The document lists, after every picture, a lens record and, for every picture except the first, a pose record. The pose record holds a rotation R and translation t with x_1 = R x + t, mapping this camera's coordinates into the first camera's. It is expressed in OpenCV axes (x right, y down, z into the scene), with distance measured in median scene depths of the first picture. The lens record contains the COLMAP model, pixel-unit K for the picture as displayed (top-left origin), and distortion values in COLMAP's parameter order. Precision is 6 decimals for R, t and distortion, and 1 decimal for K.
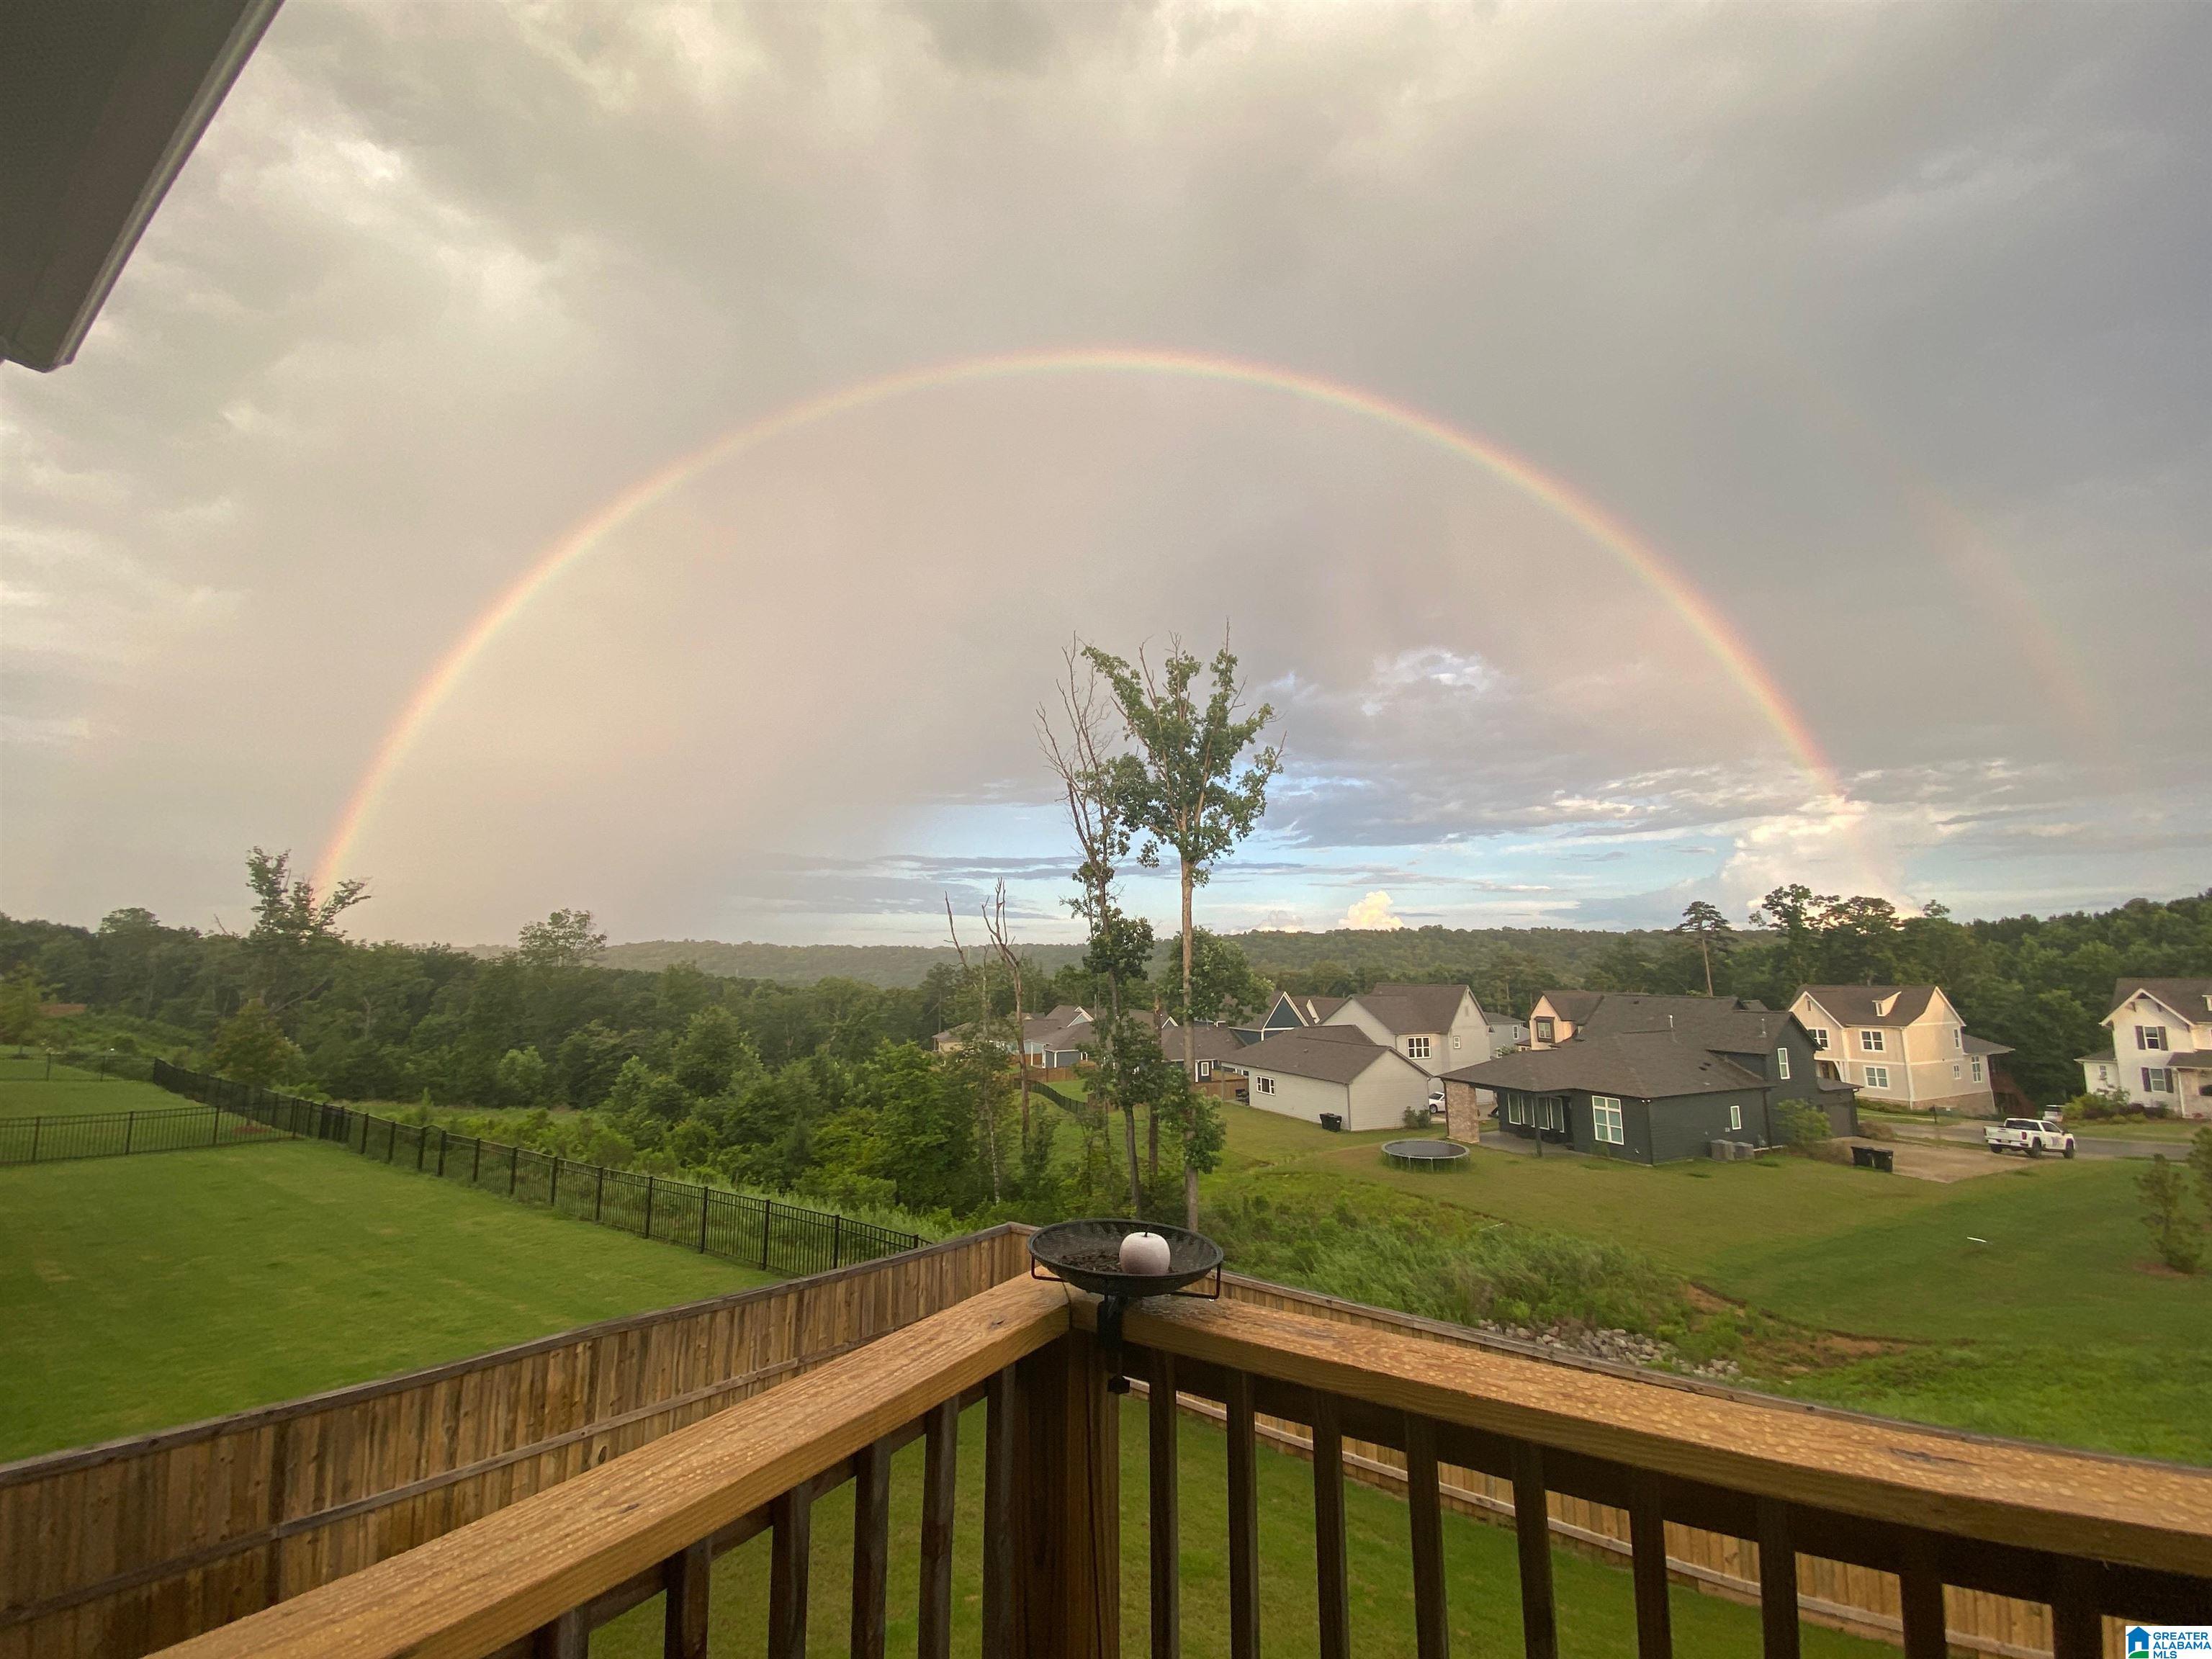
lens RADIAL K [[901.3, 0, 1098.4], [0, 901.3, 825.8], [0, 0, 1]] dist [0.021495, -0.022238]
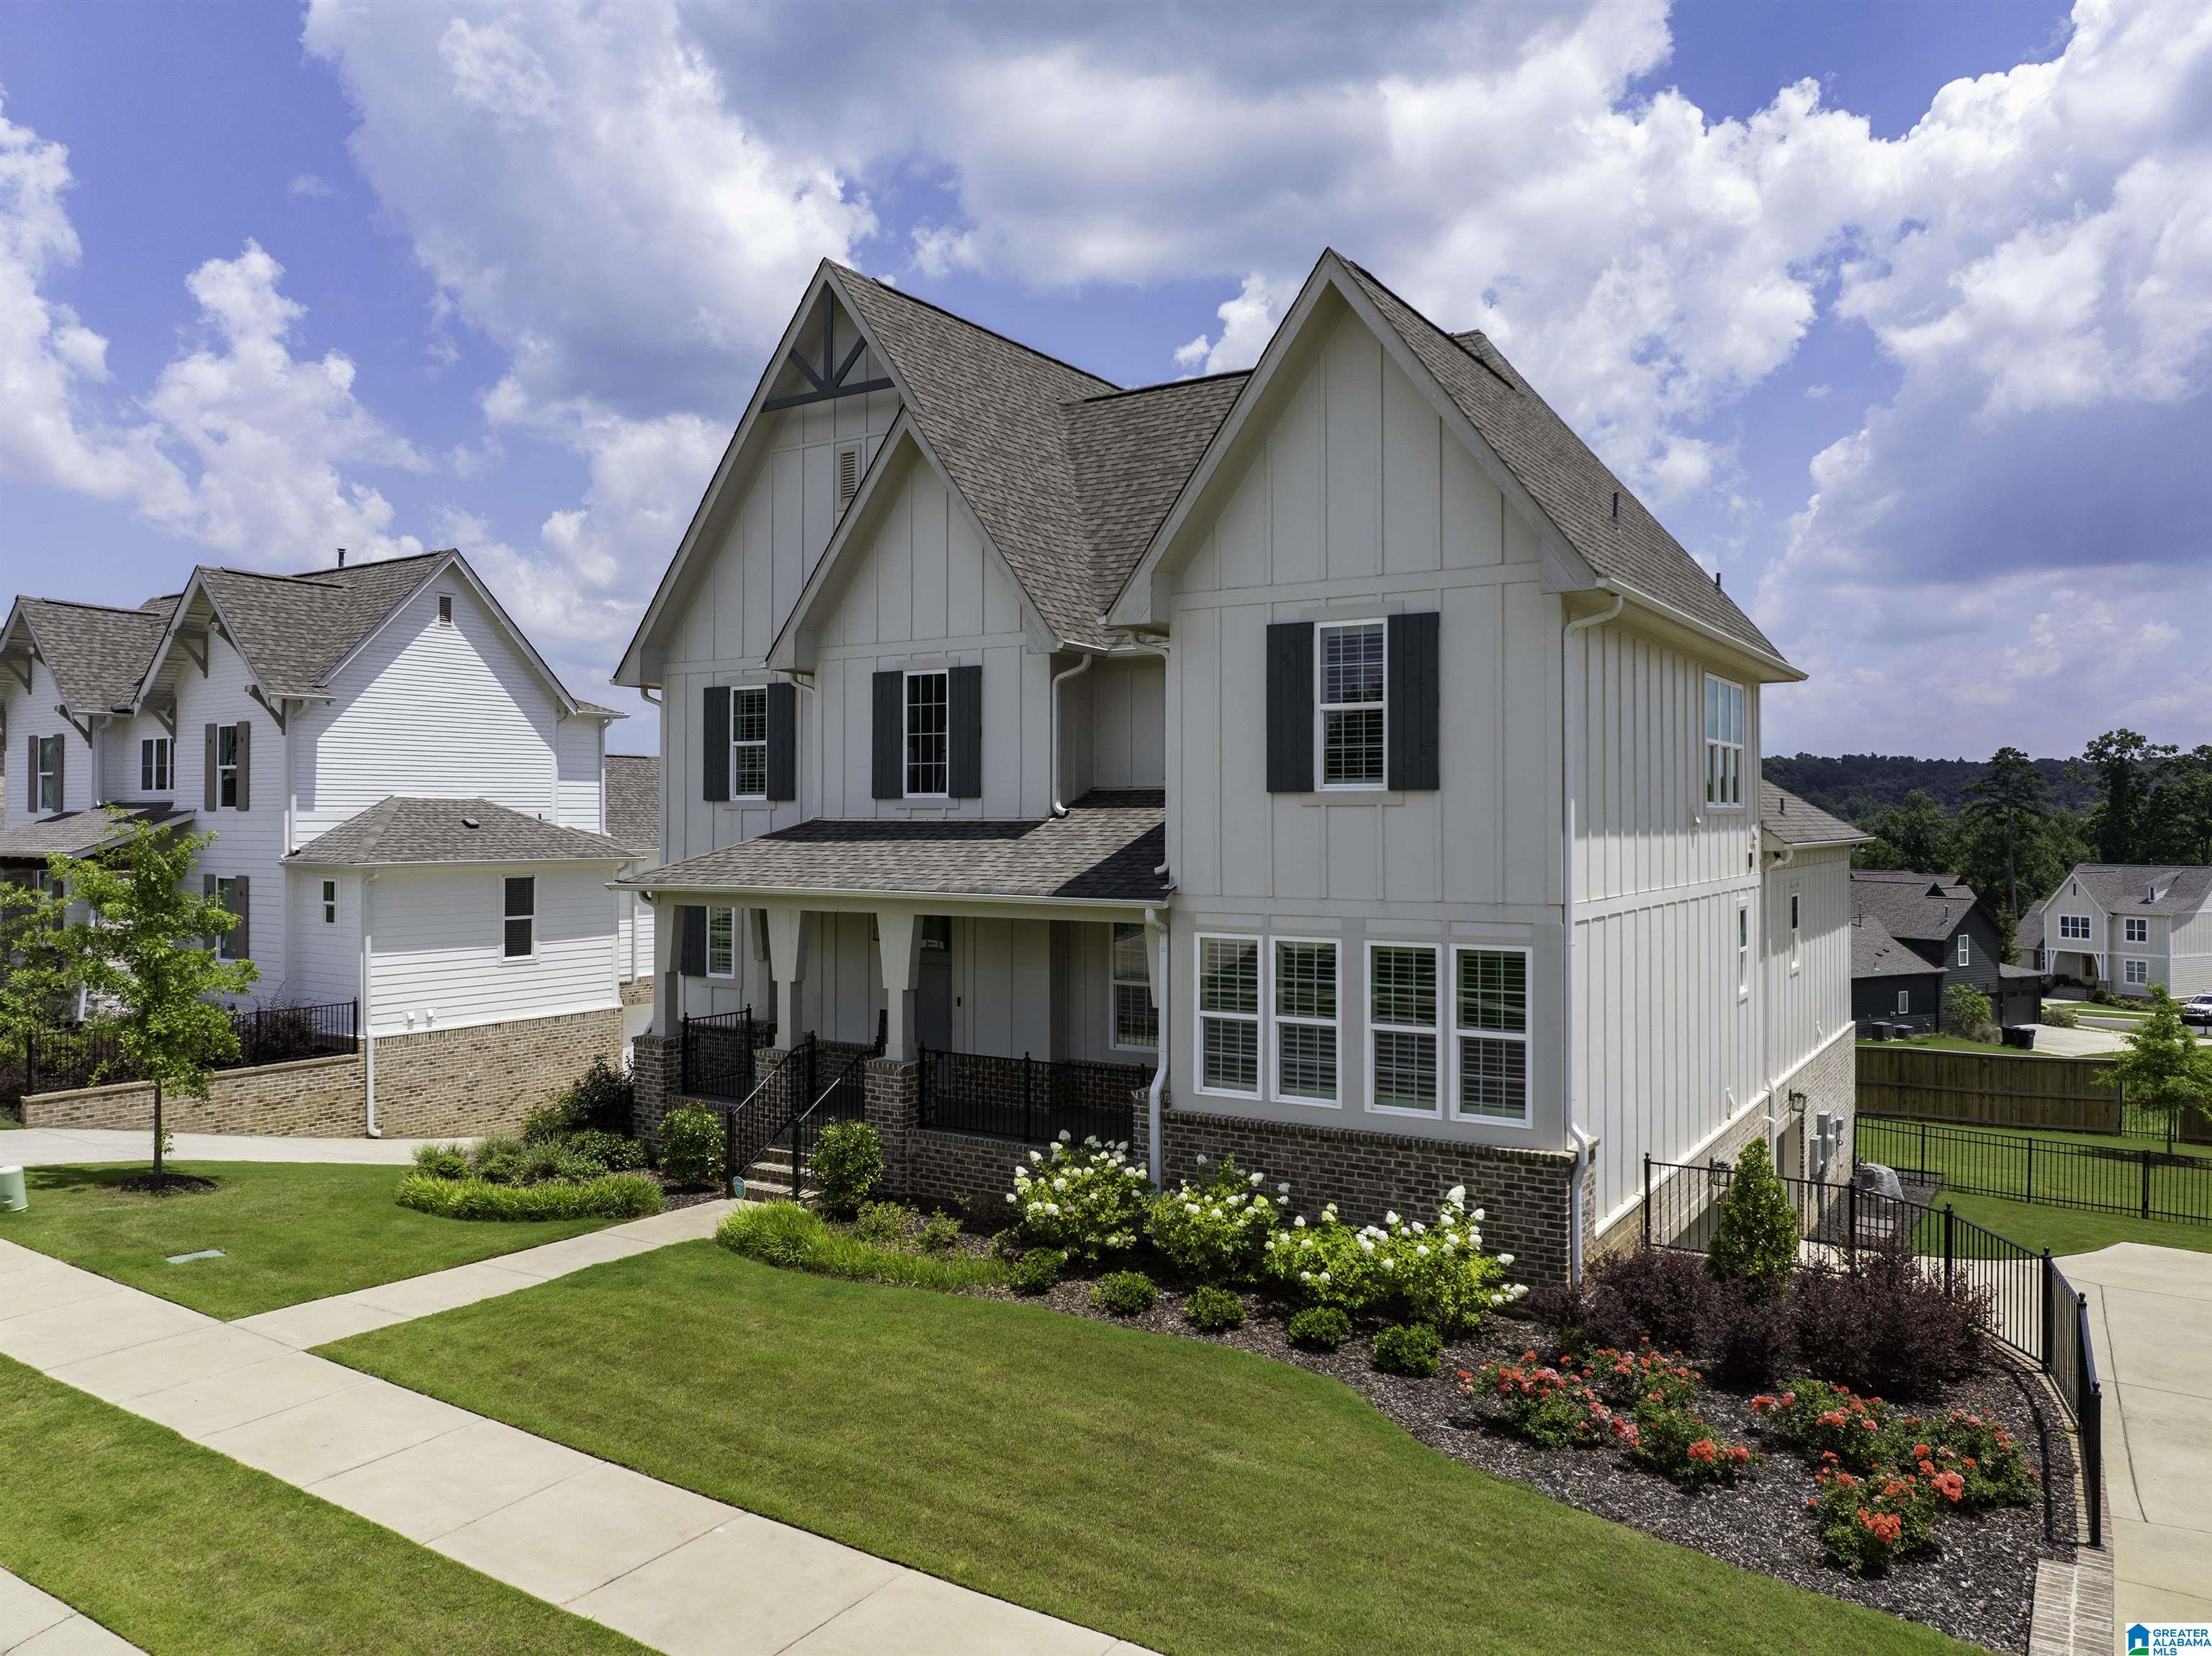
lens RADIAL K [[1550.8, 0, 1116.5], [0, 1550.8, 797.4], [0, 0, 1]] dist [-0.036880, -0.002912]
pose [[0.999999, 0.000717, -0.000773, -0.113793], [-0.000600, 0.989943, 0.141468, -0.096378], [0.000866, -0.141467, 0.989943, -0.439930]]
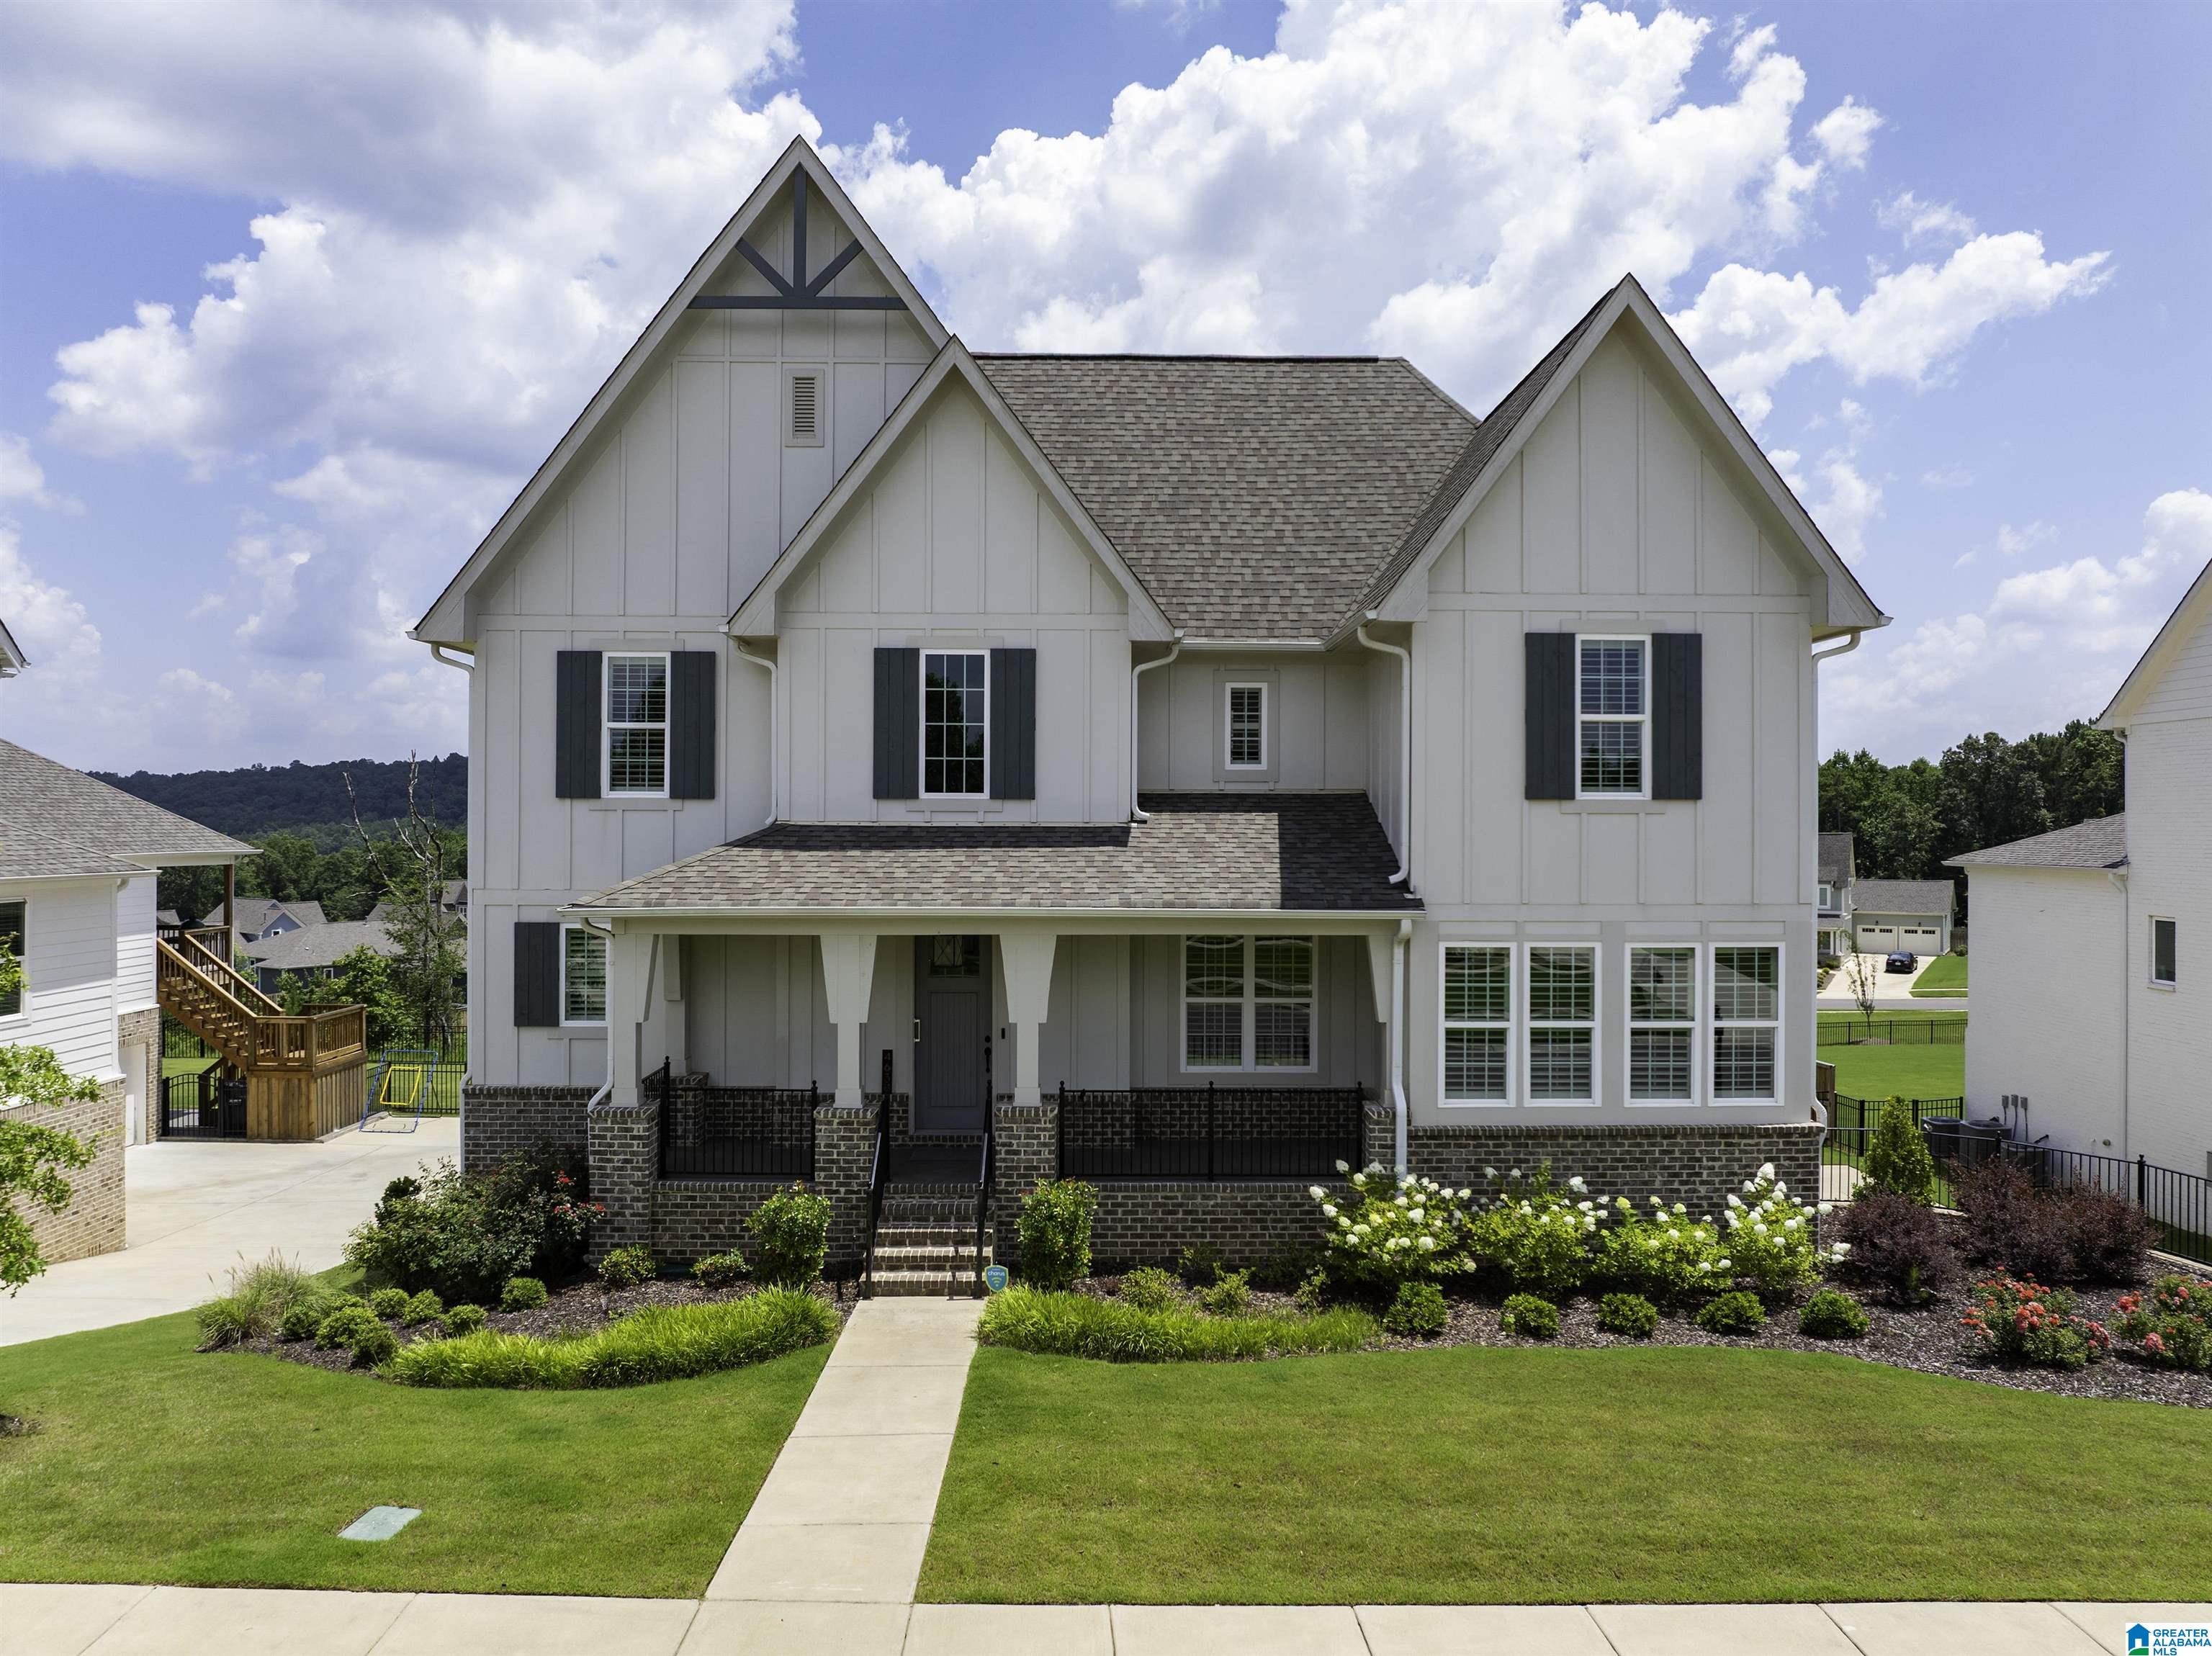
lens RADIAL K [[1563.7, 0, 1117.4], [0, 1563.7, 809.5], [0, 0, 1]] dist [-0.029148, 0.000599]
pose [[0.833035, 0.009070, 0.553146, -0.255072], [-0.091652, 0.988312, 0.121821, -0.087010], [-0.545576, -0.152178, 0.824129, -0.378077]]
